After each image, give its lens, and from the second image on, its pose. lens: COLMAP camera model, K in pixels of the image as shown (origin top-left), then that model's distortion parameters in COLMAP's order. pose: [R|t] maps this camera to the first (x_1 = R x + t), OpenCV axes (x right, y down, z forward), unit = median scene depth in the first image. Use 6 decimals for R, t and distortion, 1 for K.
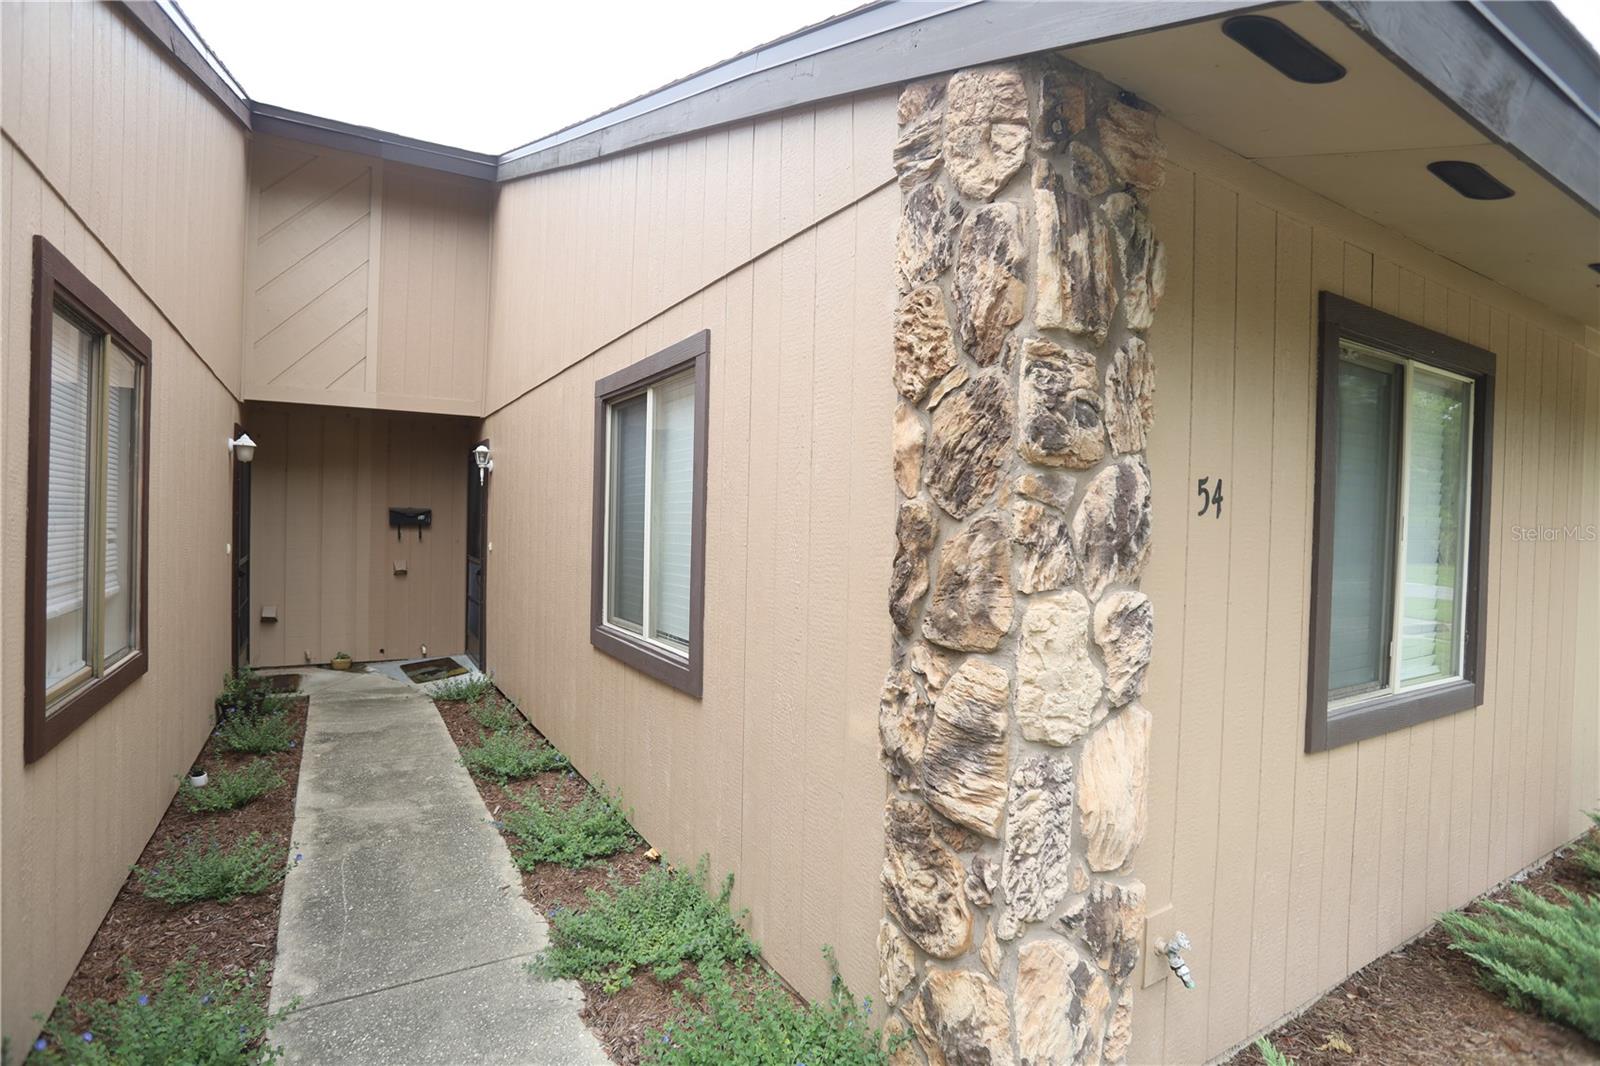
lens RADIAL K [[771.5, 0, 800.0], [0, 771.5, 533.0], [0, 0, 1]] dist [-0.047972, 0.000582]
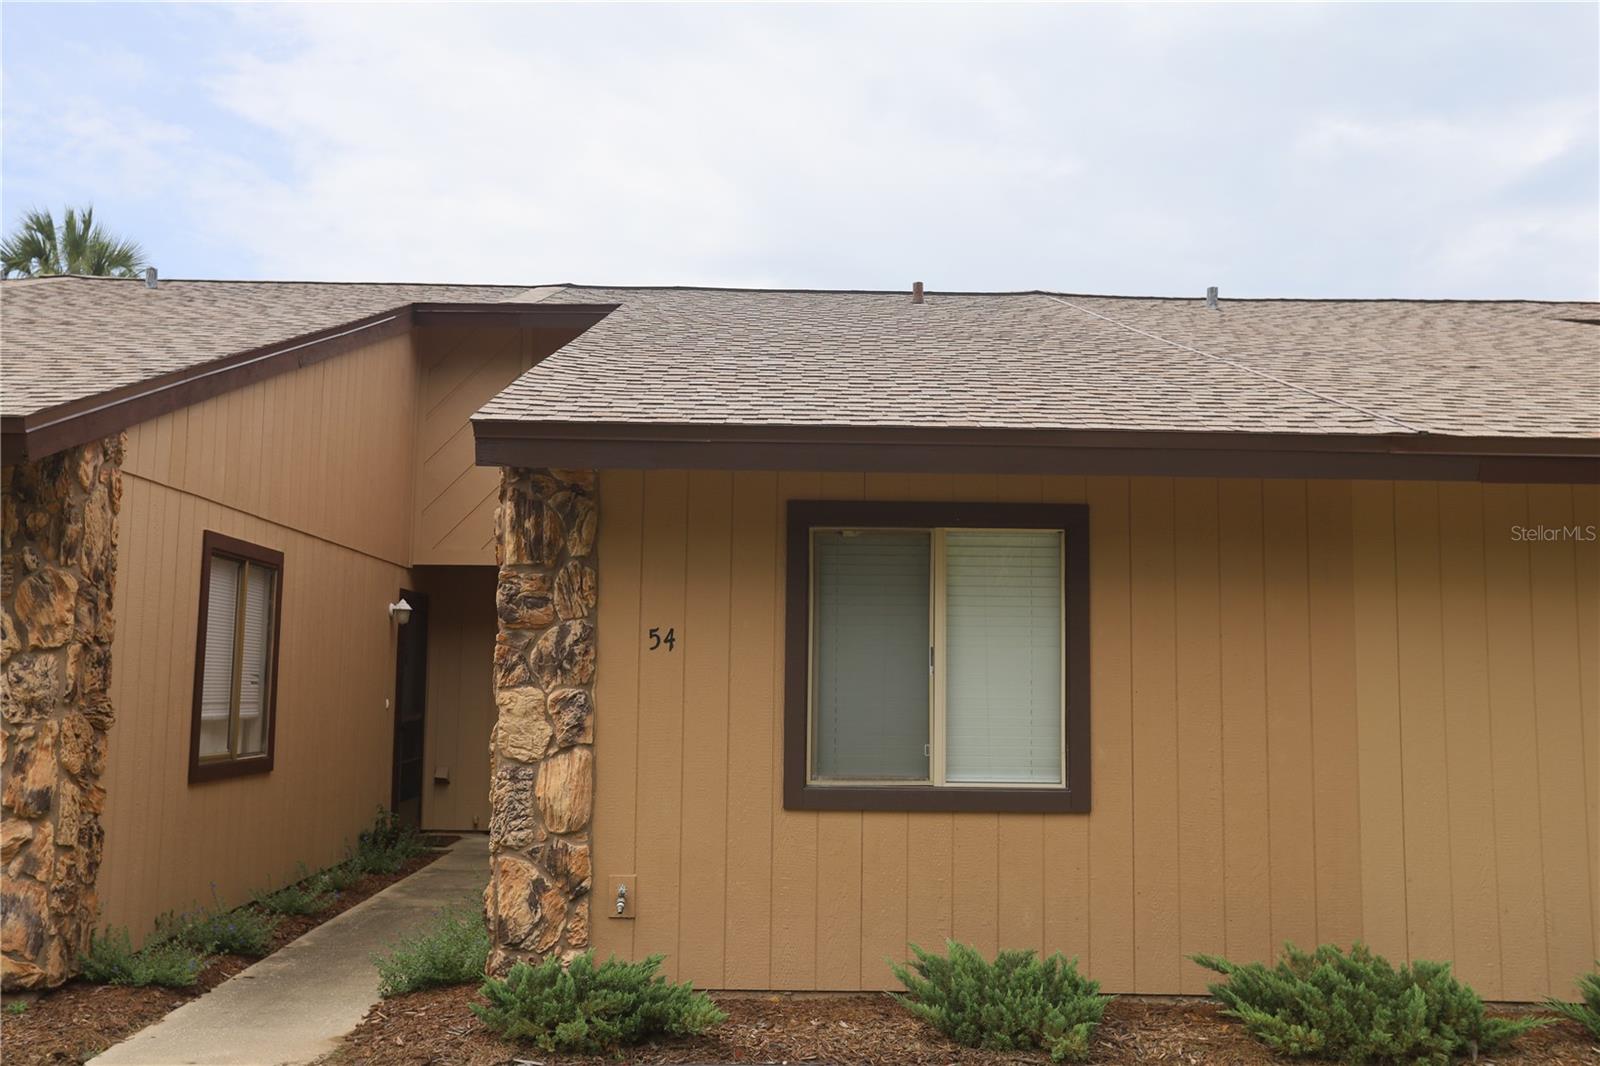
lens RADIAL K [[1523.5, 0, 800.0], [0, 1523.5, 533.0], [0, 0, 1]] dist [-0.007720, 0.113214]
pose [[0.868167, -0.061313, -0.492471, 2.997020], [-0.000542, 0.992221, -0.124488, 0.171385], [0.496273, 0.108344, 0.861380, -2.206416]]
